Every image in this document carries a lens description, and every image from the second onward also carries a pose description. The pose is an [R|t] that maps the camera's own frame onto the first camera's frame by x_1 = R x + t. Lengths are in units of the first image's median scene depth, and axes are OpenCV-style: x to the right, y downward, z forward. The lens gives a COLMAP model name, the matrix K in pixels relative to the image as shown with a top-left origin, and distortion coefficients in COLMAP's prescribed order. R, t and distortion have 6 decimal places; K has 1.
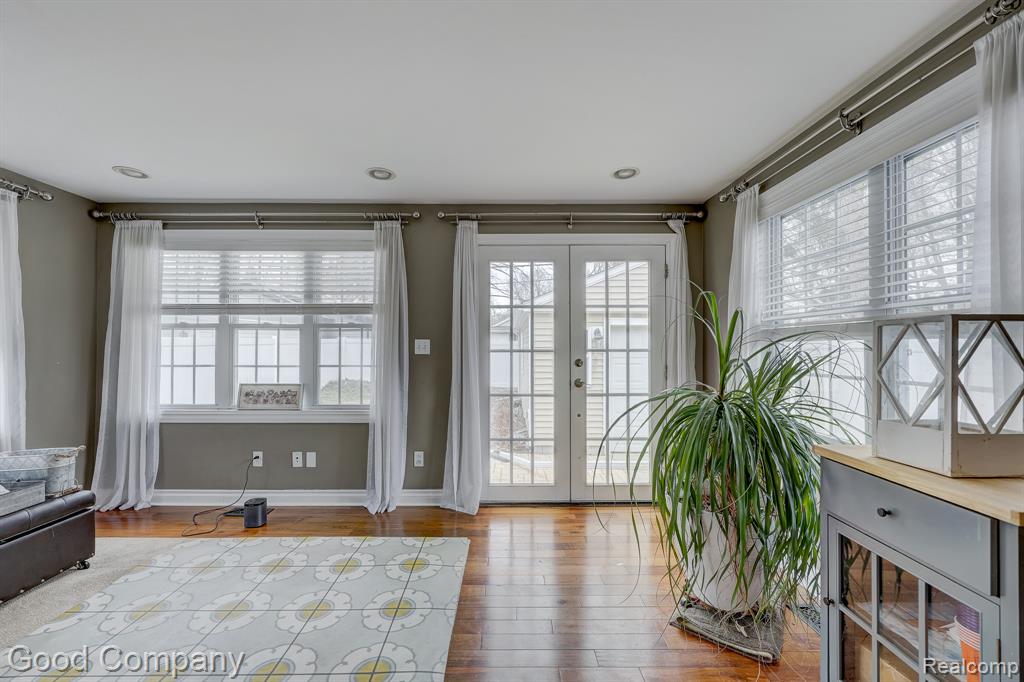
lens RADIAL K [[434.6, 0, 504.5], [0, 434.6, 344.2], [0, 0, 1]] dist [-0.001251, 0.000029]
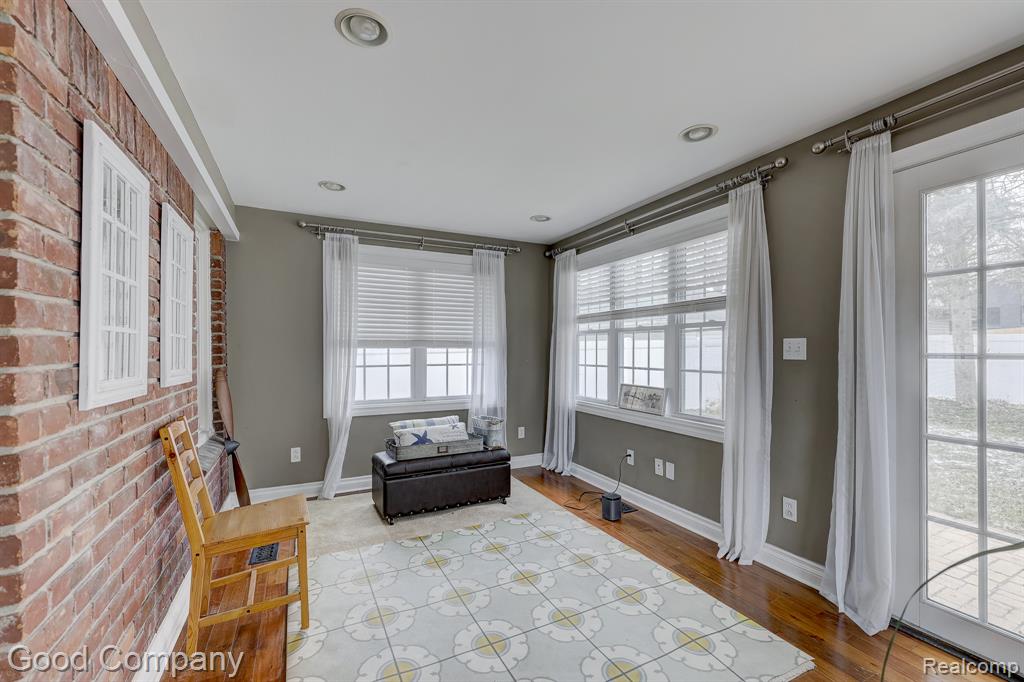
lens RADIAL K [[434.6, 0, 506.2], [0, 434.6, 347.1], [0, 0, 1]] dist [-0.001251, 0.000029]
pose [[0.409329, -0.007054, -0.912360, 0.258861], [0.012149, 0.999924, -0.002280, -0.000990], [0.912306, -0.010151, 0.409383, 0.301530]]
